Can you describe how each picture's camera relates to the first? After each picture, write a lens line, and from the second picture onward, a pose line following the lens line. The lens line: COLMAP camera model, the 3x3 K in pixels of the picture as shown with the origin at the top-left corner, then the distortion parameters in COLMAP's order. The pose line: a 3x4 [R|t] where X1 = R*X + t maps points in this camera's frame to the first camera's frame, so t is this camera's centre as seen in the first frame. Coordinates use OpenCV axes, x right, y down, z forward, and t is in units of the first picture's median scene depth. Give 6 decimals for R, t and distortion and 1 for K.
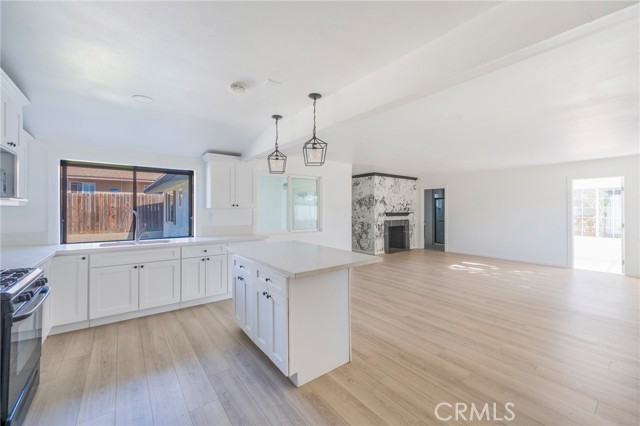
lens RADIAL K [[258.0, 0, 320.1], [0, 258.0, 208.6], [0, 0, 1]] dist [0.000808, 0.000322]
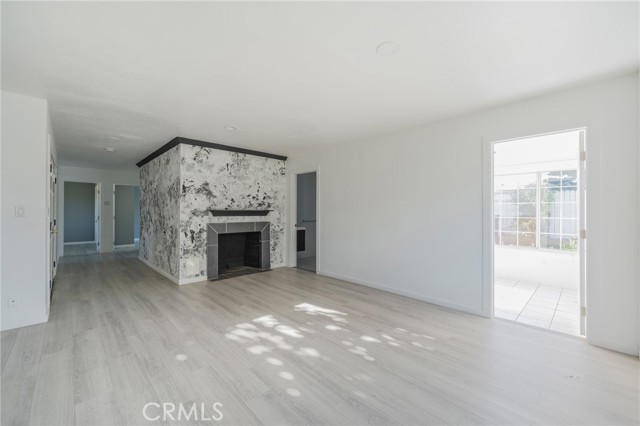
lens RADIAL K [[258.0, 0, 317.6], [0, 258.0, 212.6], [0, 0, 1]] dist [0.000808, 0.000322]
pose [[0.994130, 0.002443, 0.108166, 0.427077], [-0.003216, 0.999971, 0.006968, 0.016974], [-0.108146, -0.007275, 0.994108, 0.391437]]
